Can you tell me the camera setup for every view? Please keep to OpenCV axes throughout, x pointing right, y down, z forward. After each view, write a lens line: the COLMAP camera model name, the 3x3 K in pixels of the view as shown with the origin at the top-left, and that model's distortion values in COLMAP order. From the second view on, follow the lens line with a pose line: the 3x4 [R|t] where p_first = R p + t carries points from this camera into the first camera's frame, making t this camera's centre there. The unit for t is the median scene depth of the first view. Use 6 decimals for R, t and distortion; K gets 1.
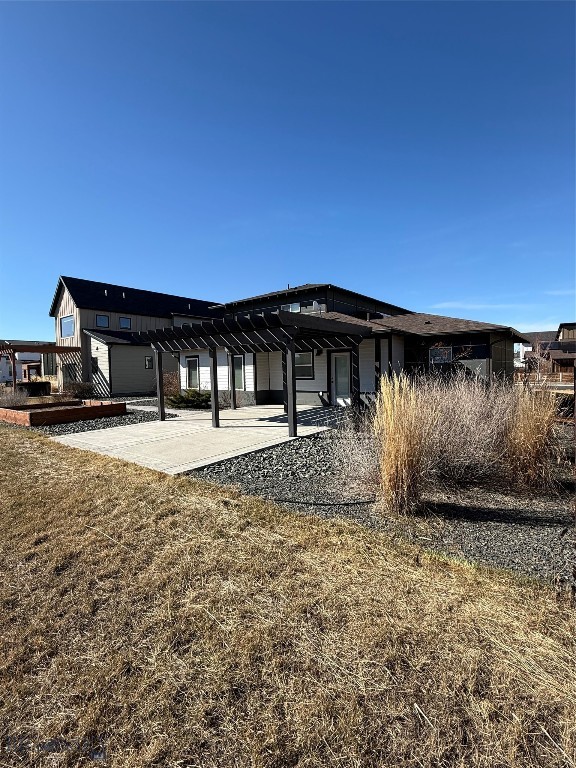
lens RADIAL K [[351.2, 0, 288.0], [0, 351.2, 384.0], [0, 0, 1]] dist [0.000022, 0.000008]
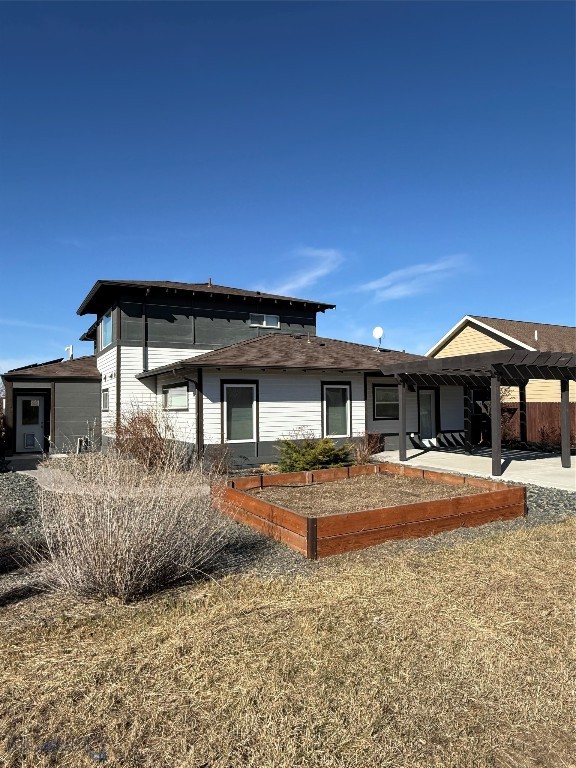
lens RADIAL K [[489.8, 0, 288.0], [0, 489.8, 384.0], [0, 0, 1]] dist [0.000498, 0.000106]
pose [[0.388694, 0.064497, 0.919107, -1.082132], [0.043455, 0.995154, -0.088211, -0.005261], [-0.920342, 0.074226, 0.384008, 0.746917]]
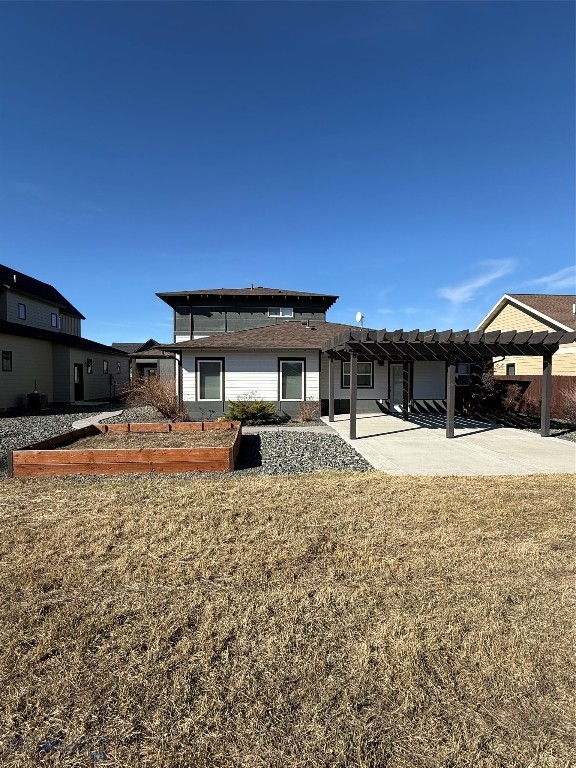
lens RADIAL K [[351.2, 0, 288.0], [0, 351.2, 384.0], [0, 0, 1]] dist [0.000022, 0.000008]
pose [[0.736287, 0.010574, 0.676587, -0.768485], [0.007864, 0.999677, -0.024182, -0.002510], [-0.676624, 0.023126, 0.735965, 0.378275]]
